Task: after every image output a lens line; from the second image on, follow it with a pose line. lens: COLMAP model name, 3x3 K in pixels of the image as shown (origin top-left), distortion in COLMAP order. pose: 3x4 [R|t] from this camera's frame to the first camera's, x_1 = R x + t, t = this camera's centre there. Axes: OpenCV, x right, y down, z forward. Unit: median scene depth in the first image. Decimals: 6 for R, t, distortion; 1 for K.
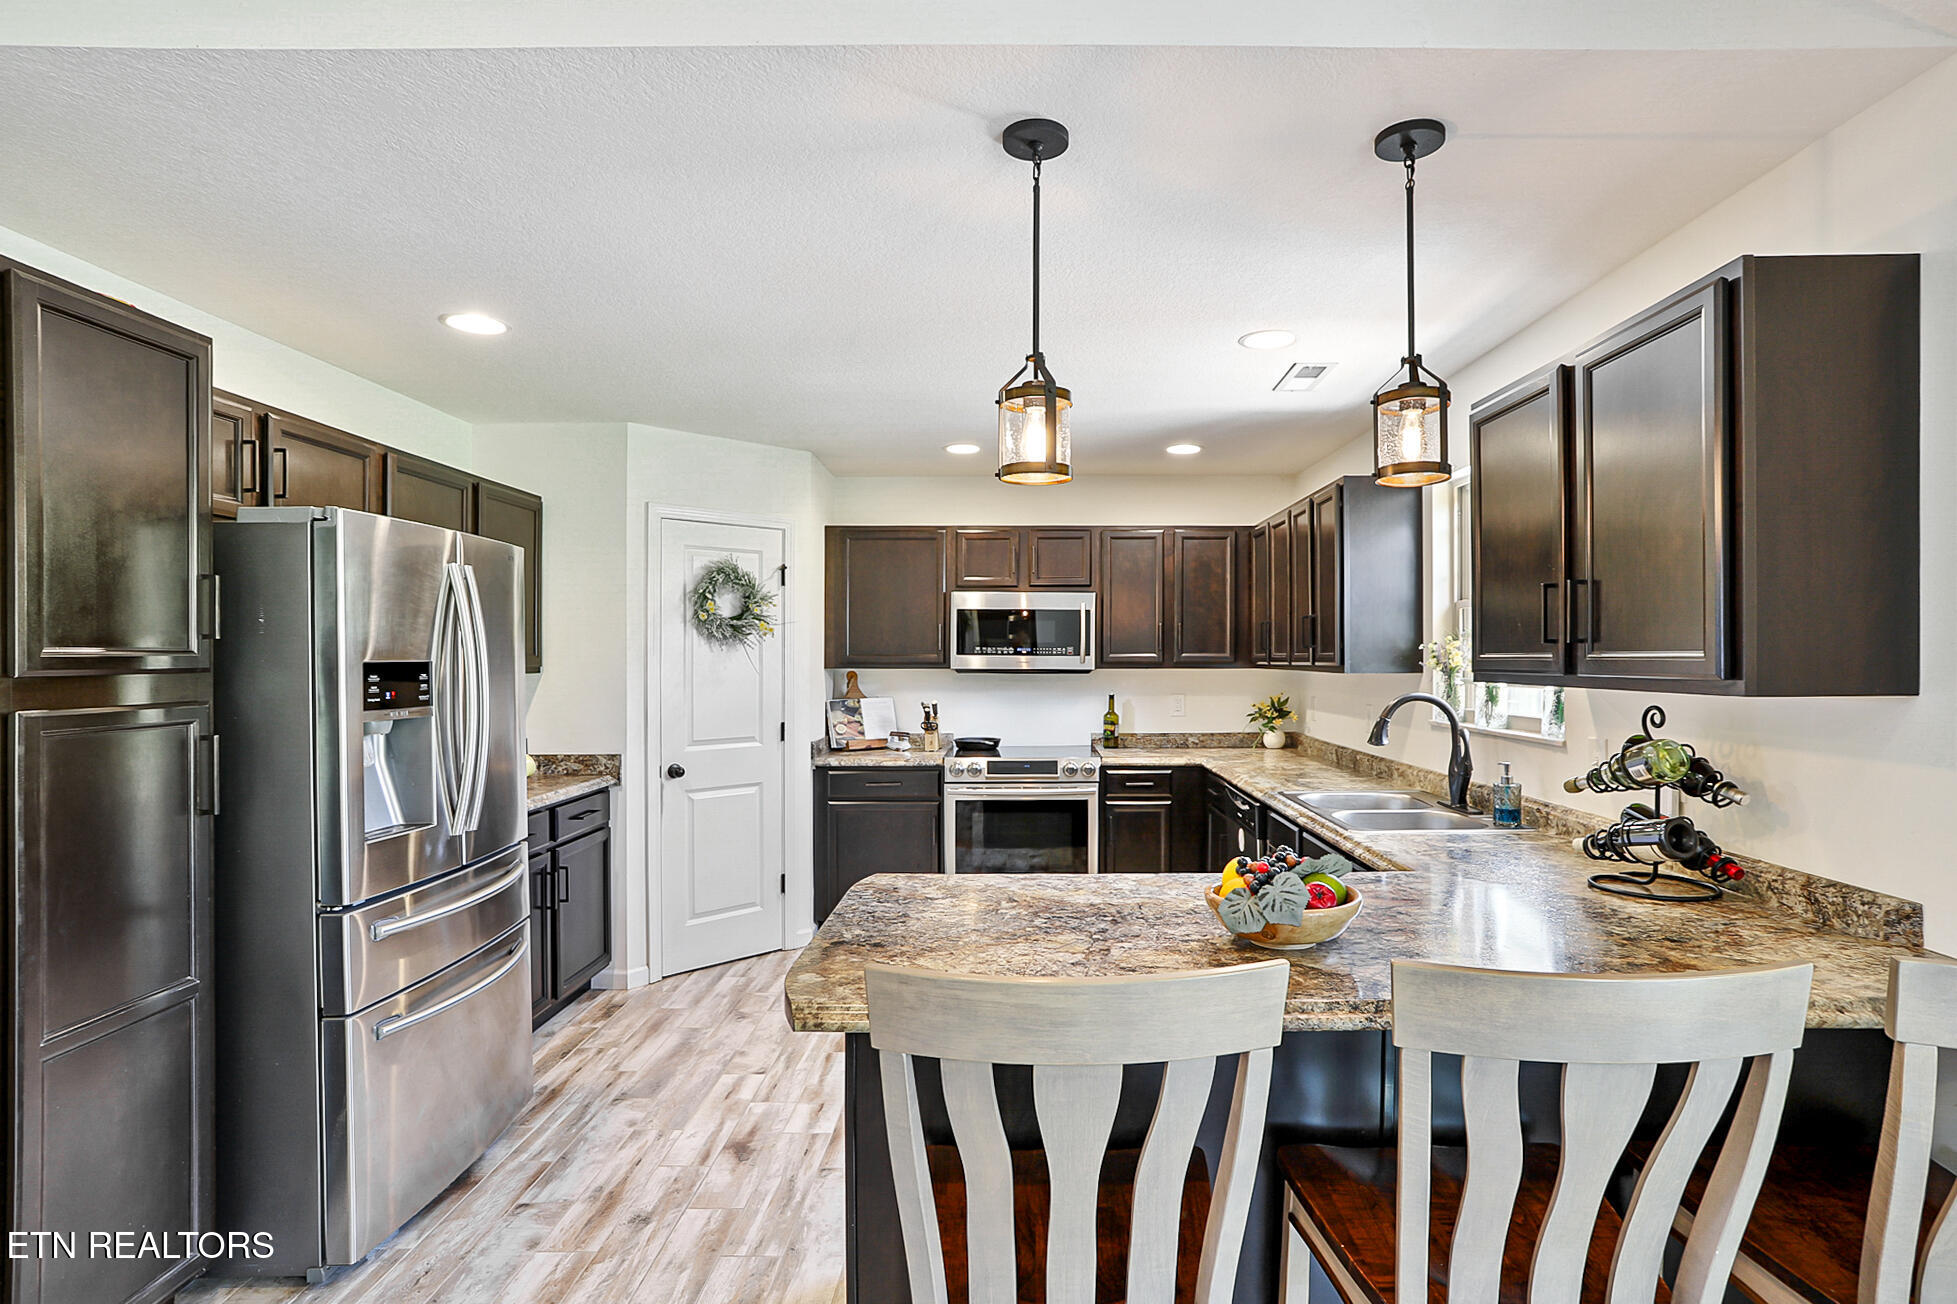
lens RADIAL K [[974.7, 0, 1024.9], [0, 974.7, 661.7], [0, 0, 1]] dist [-0.035551, 0.000209]
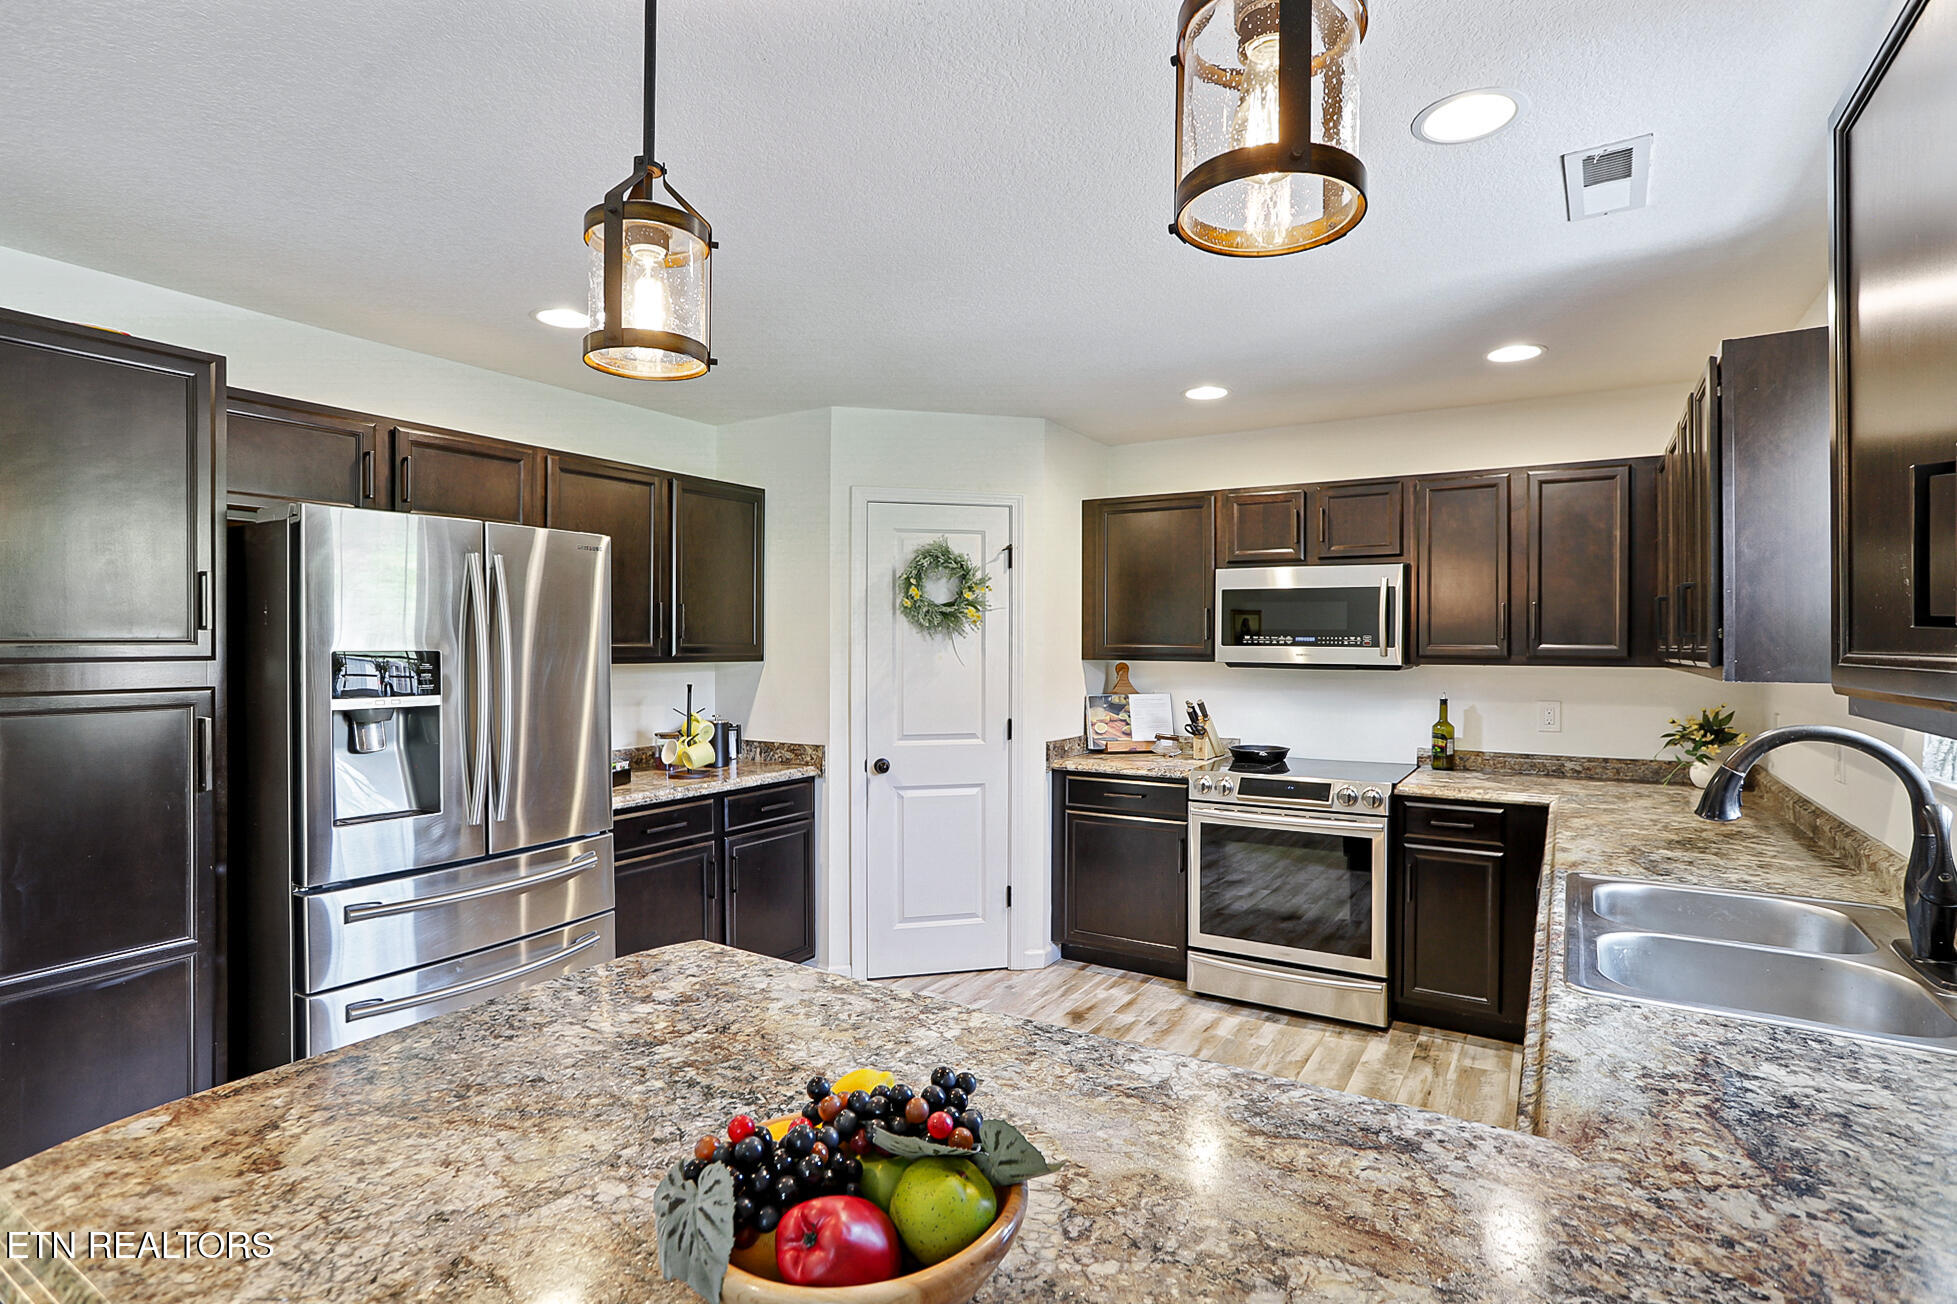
lens RADIAL K [[943.4, 0, 996.6], [0, 943.4, 645.3], [0, 0, 1]] dist [-0.040966, 0.023285]
pose [[0.856485, 0.004341, -0.516153, 0.188103], [-0.007229, 0.999967, -0.003587, -0.002898], [0.516121, 0.006803, 0.856489, 0.230042]]
